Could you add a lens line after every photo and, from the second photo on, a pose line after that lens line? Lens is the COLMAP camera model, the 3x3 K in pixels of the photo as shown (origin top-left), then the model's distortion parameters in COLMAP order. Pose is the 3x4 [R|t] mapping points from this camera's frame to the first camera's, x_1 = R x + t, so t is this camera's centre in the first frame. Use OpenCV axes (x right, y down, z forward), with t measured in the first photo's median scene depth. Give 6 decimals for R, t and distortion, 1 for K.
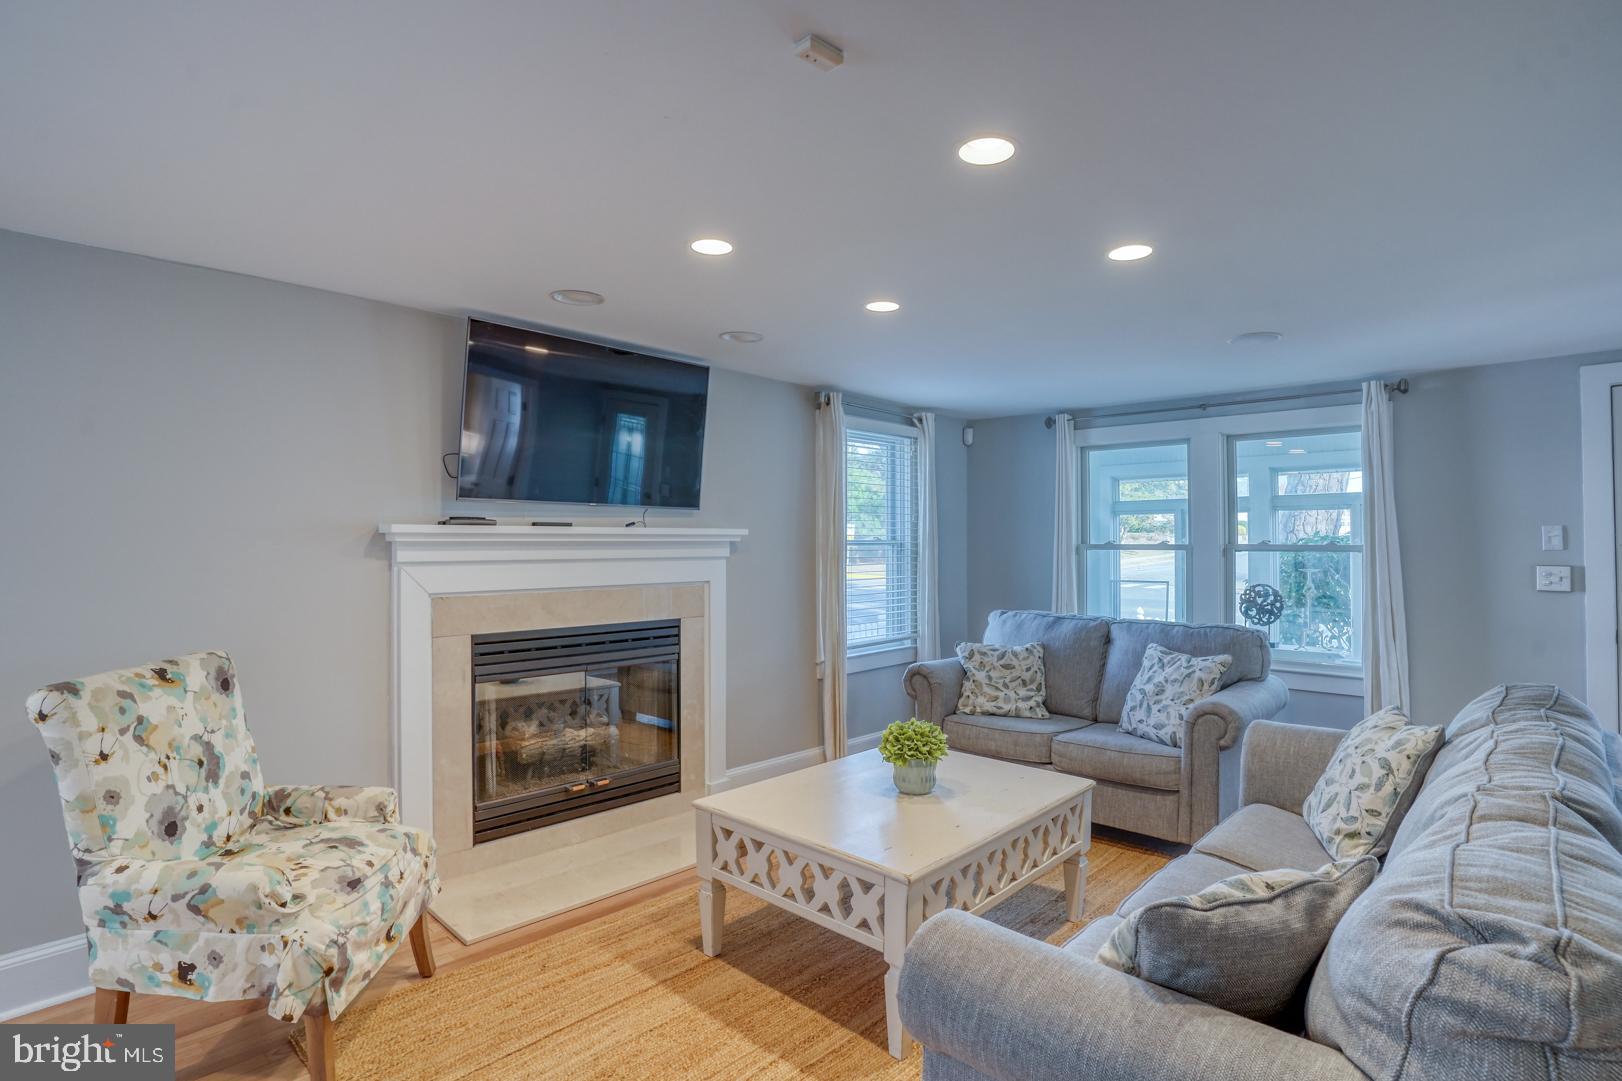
lens RADIAL K [[829.0, 0, 811.0], [0, 829.0, 540.5], [0, 0, 1]] dist [-0.003014, -0.000297]
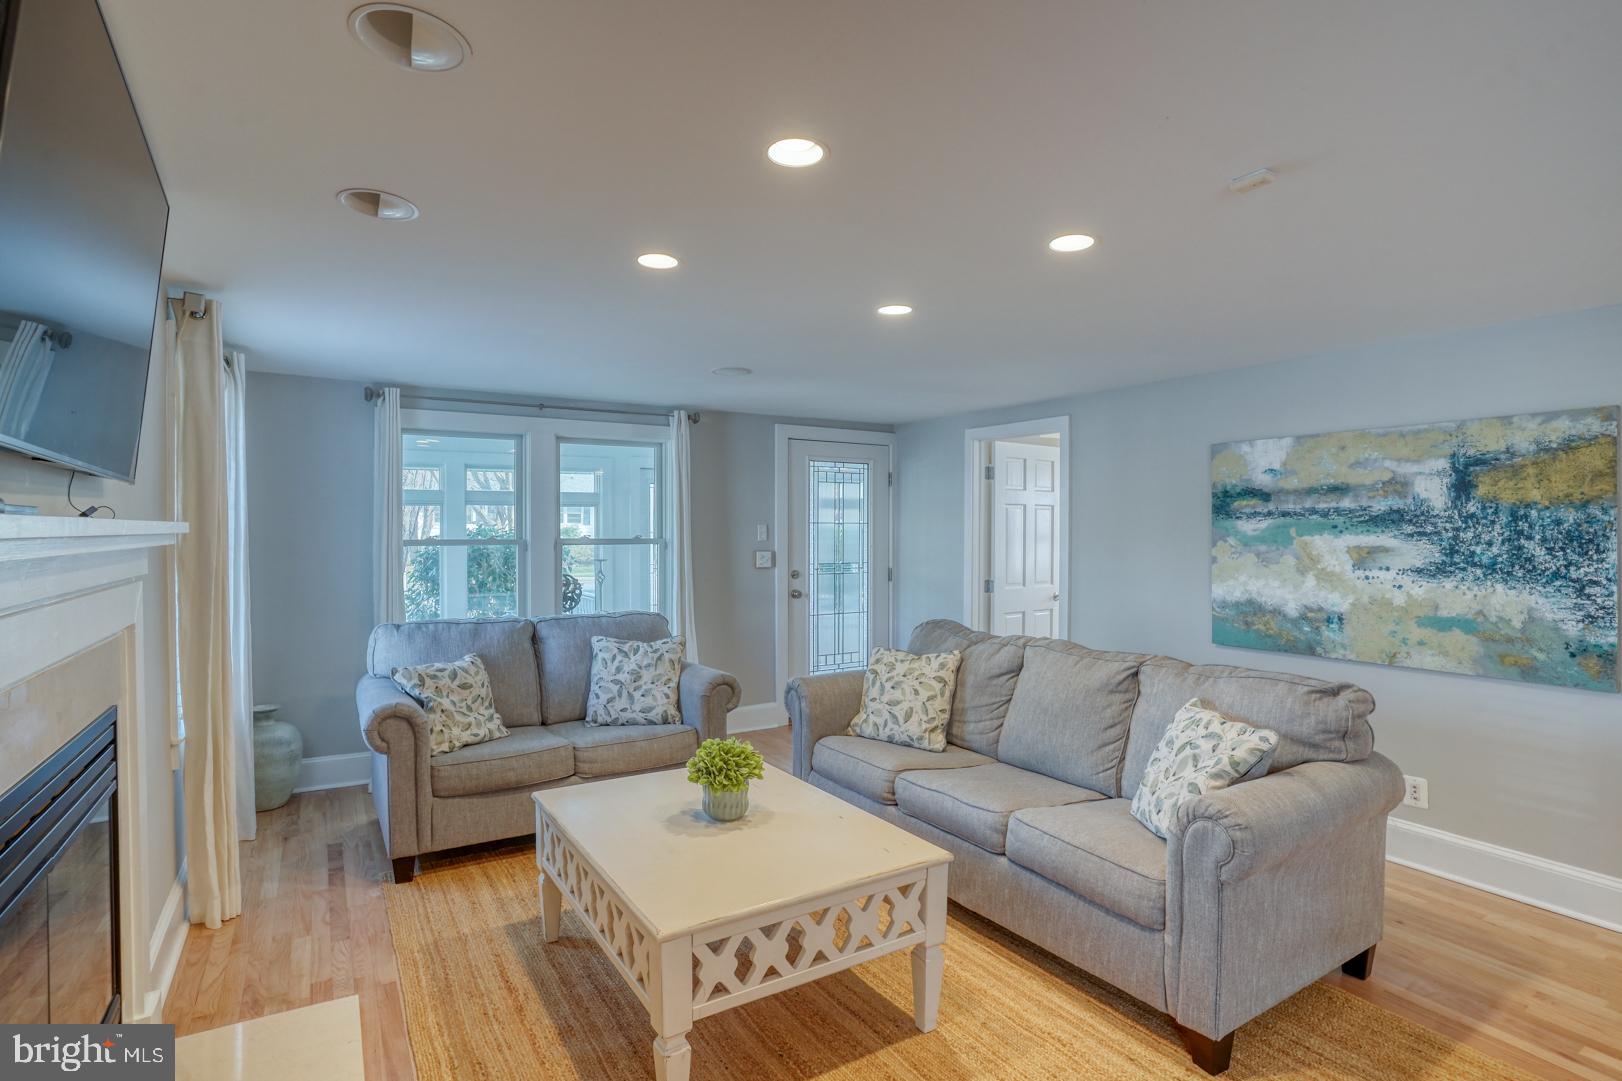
lens RADIAL K [[812.1, 0, 811.0], [0, 812.1, 540.5], [0, 0, 1]] dist [-0.086690, 0.033684]
pose [[0.256199, -0.011189, 0.966559, -0.540108], [-0.001640, 0.999927, 0.012010, -0.007547], [-0.966623, -0.004662, 0.256162, 0.536742]]
